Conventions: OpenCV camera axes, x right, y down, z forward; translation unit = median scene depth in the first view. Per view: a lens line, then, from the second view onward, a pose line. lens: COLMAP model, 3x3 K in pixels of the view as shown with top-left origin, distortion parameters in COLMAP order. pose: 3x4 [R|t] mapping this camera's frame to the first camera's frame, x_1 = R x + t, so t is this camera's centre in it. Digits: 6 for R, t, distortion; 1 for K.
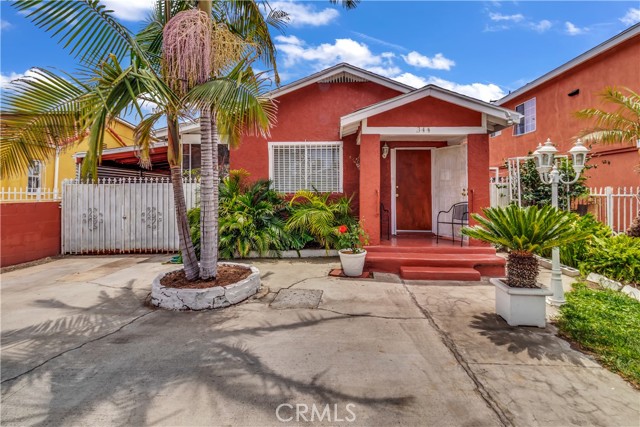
lens RADIAL K [[305.5, 0, 320.8], [0, 305.5, 194.3], [0, 0, 1]] dist [0.001235, -0.000314]
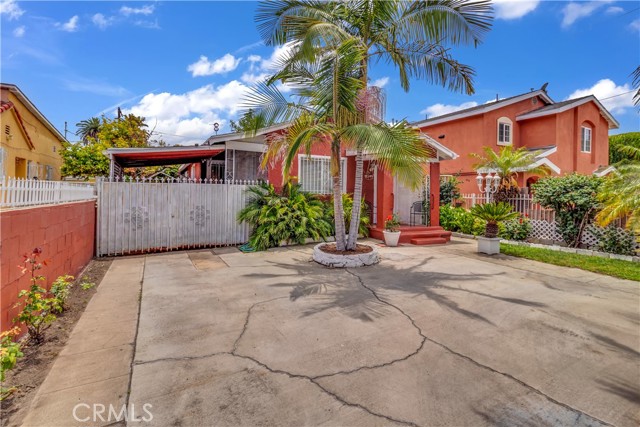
lens RADIAL K [[302.8, 0, 321.5], [0, 302.8, 210.9], [0, 0, 1]] dist [0.002894, 0.000429]
pose [[0.859223, -0.014305, 0.511402, -0.734491], [-0.012971, 0.998679, 0.049728, 0.001573], [-0.511438, -0.049361, 0.857902, -0.137019]]
